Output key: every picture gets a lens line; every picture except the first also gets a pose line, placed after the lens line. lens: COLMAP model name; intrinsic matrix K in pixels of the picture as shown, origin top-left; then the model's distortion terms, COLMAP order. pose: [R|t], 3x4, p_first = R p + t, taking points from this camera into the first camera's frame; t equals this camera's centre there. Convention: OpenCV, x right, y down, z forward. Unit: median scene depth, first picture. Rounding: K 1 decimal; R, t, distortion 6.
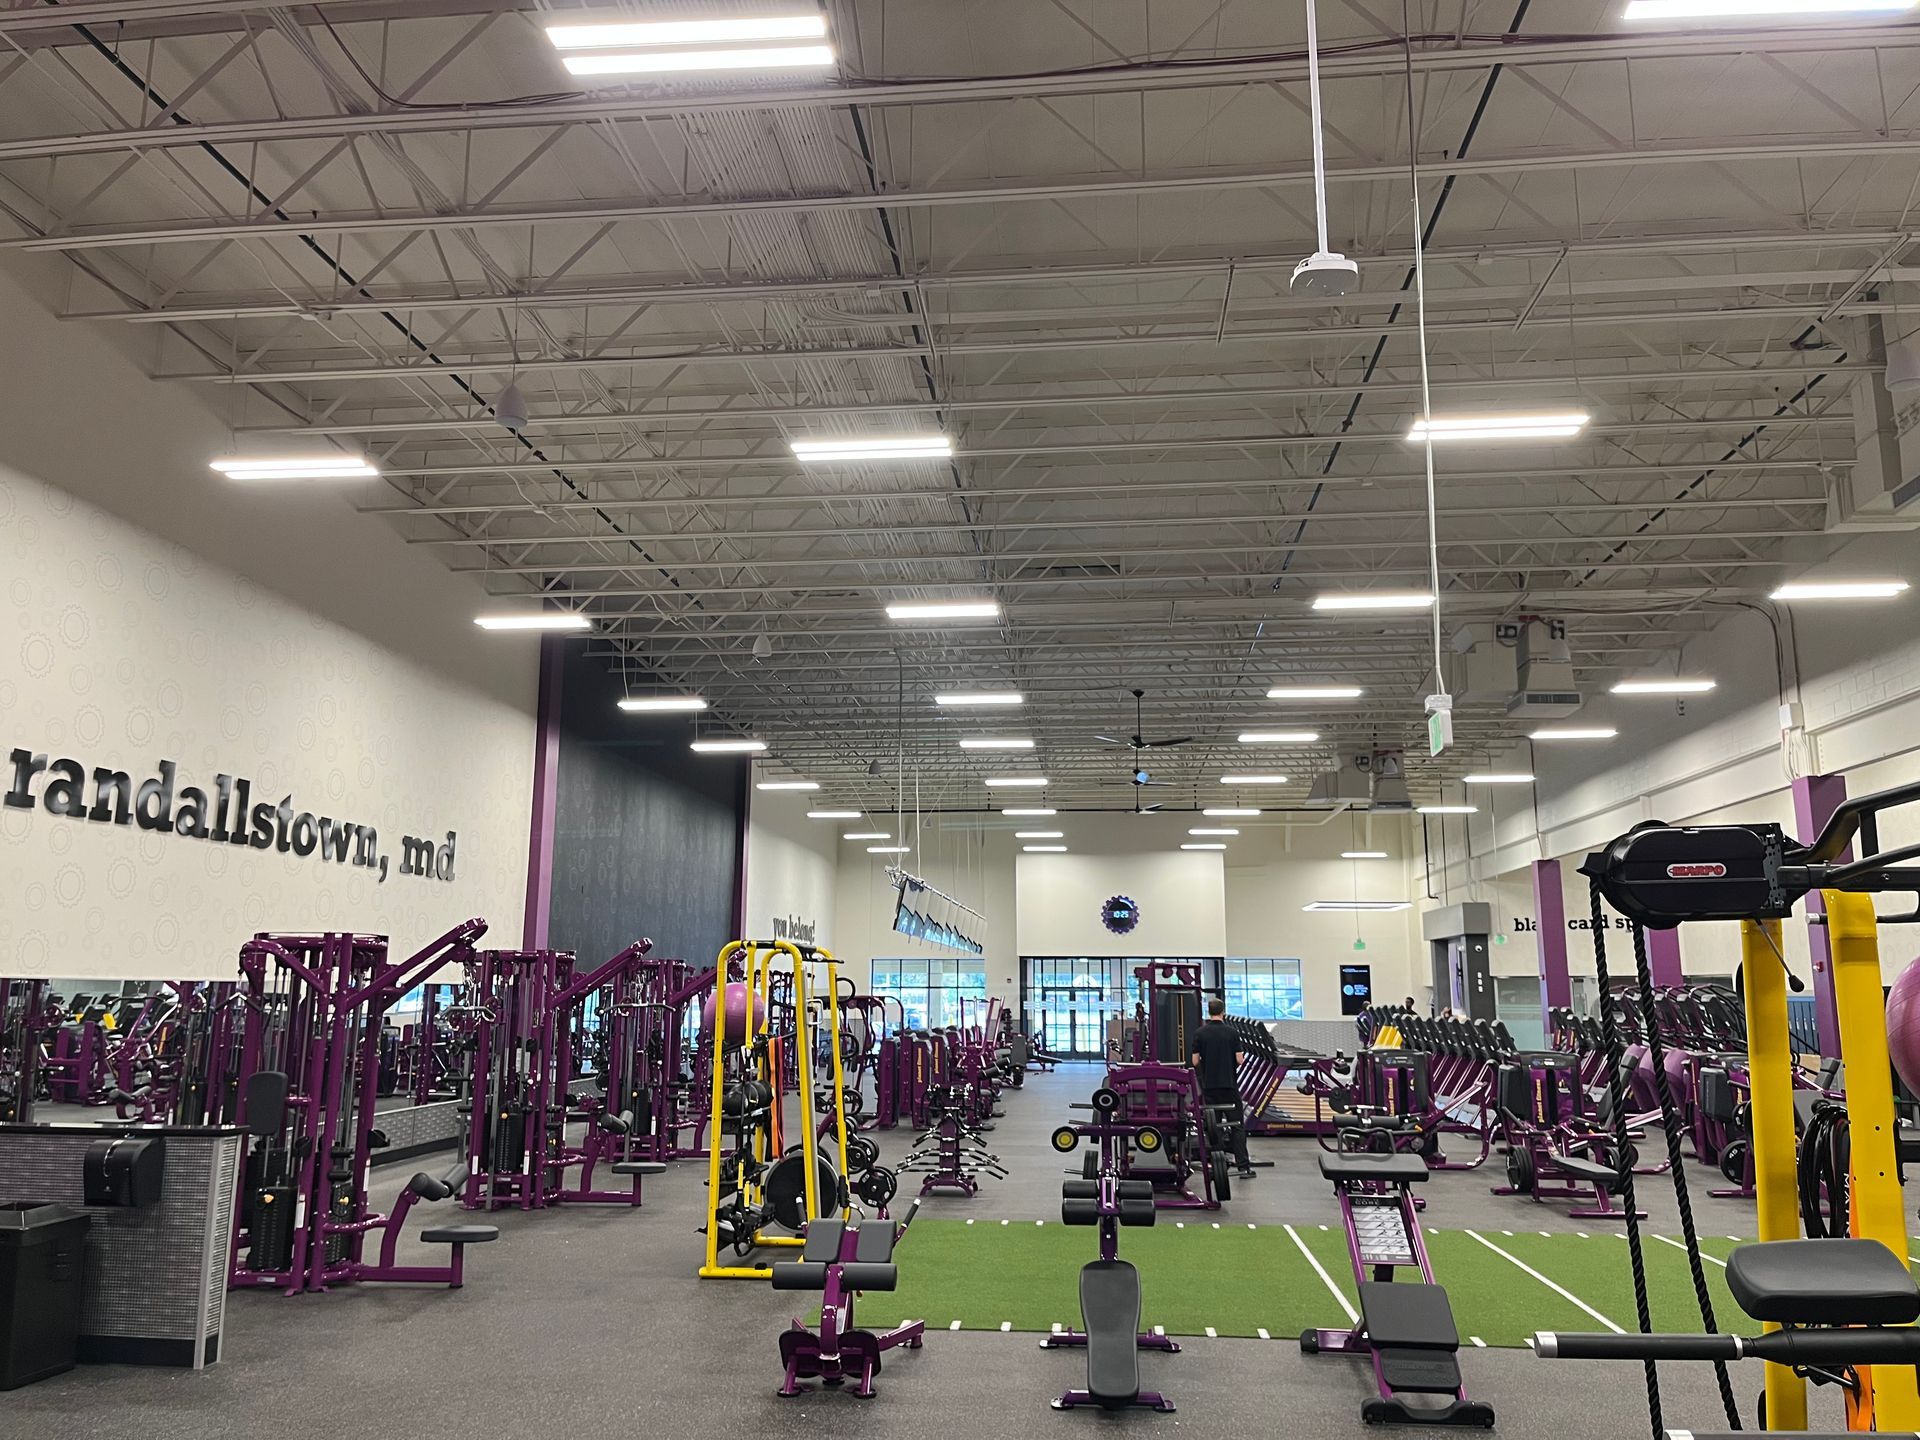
lens RADIAL K [[1449.4, 0, 960.0], [0, 1449.4, 720.0], [0, 0, 1]] dist [0.005030, 0.001724]
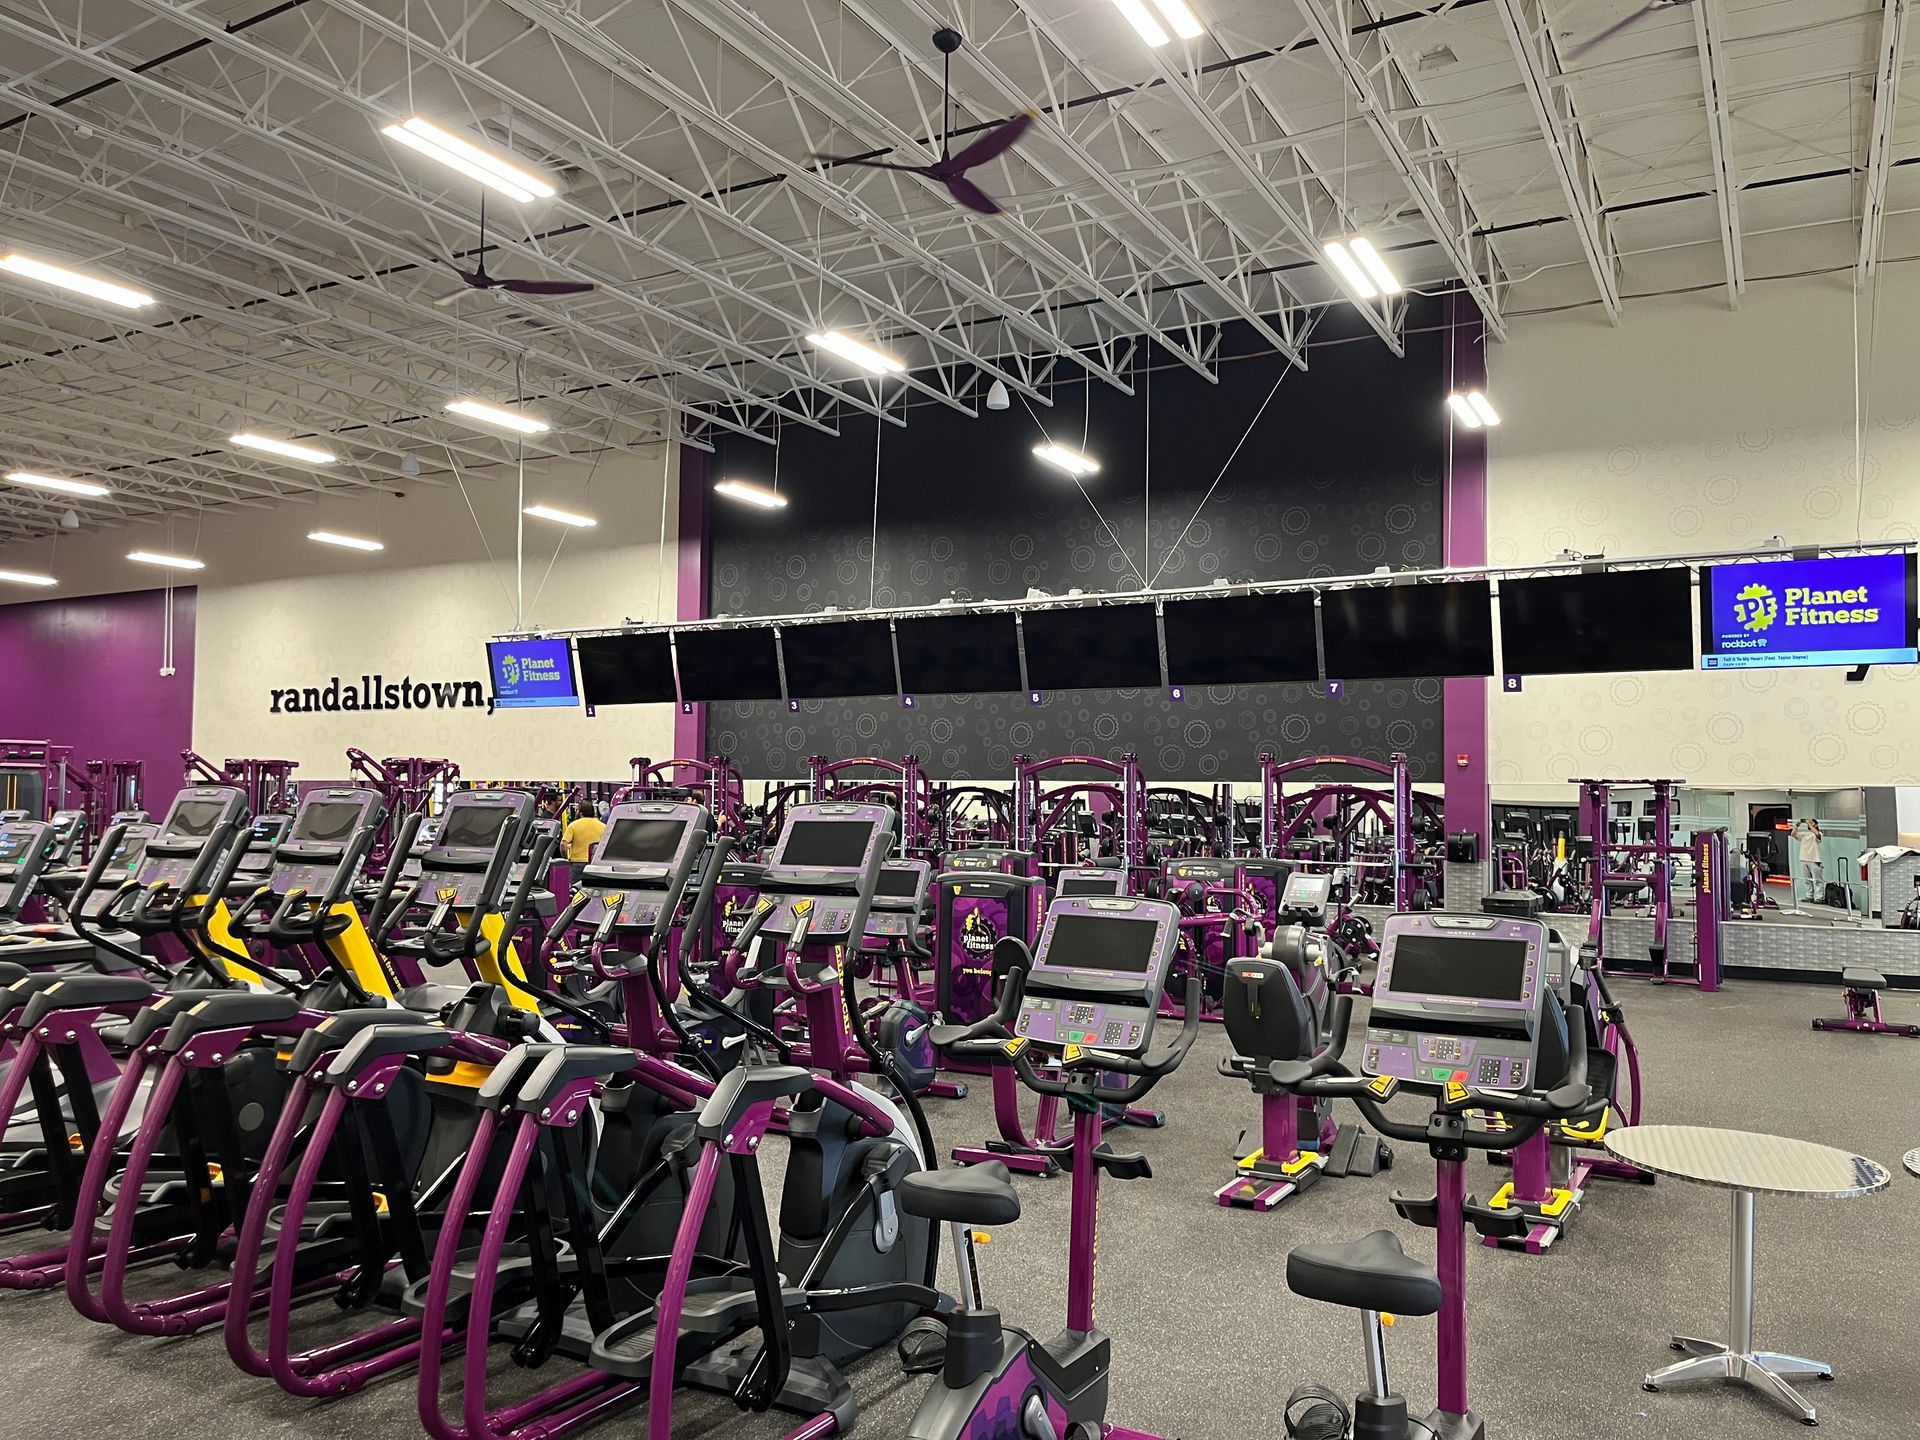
lens RADIAL K [[1449.4, 0, 960.0], [0, 1449.4, 720.0], [0, 0, 1]] dist [0.005030, 0.001724]
pose [[-0.404087, -0.052486, -0.913214, 0.942632], [0.157891, 0.979365, -0.126153, 0.464690], [0.900991, -0.195165, -0.387461, 2.444043]]
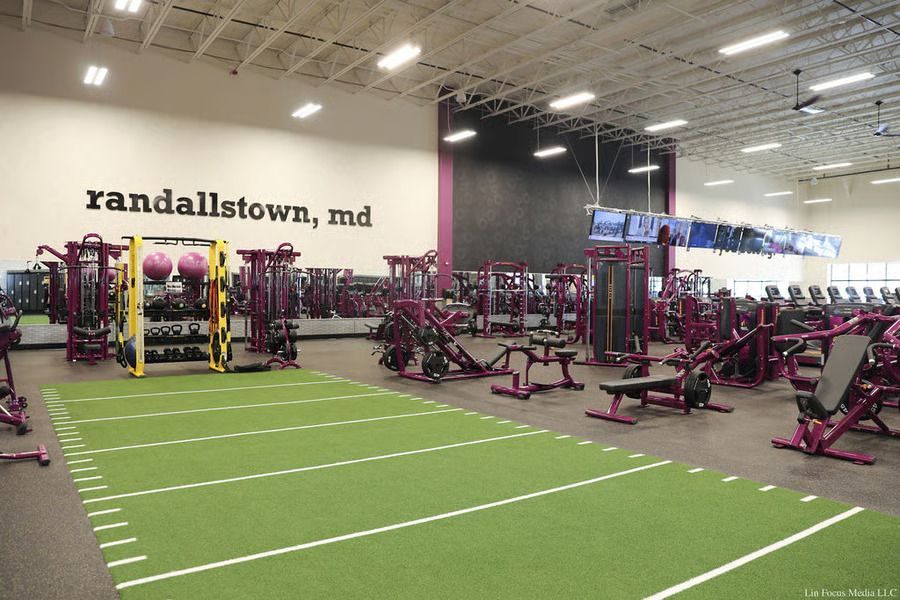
lens RADIAL K [[687.1, 0, 450.0], [0, 687.1, 300.0], [0, 0, 1]] dist [-0.003916, -0.001490]
pose [[0.639493, 0.021959, -0.768483, 0.816040], [0.130859, 0.981896, 0.136951, 0.122778], [0.757578, -0.188142, 0.625042, 0.490855]]
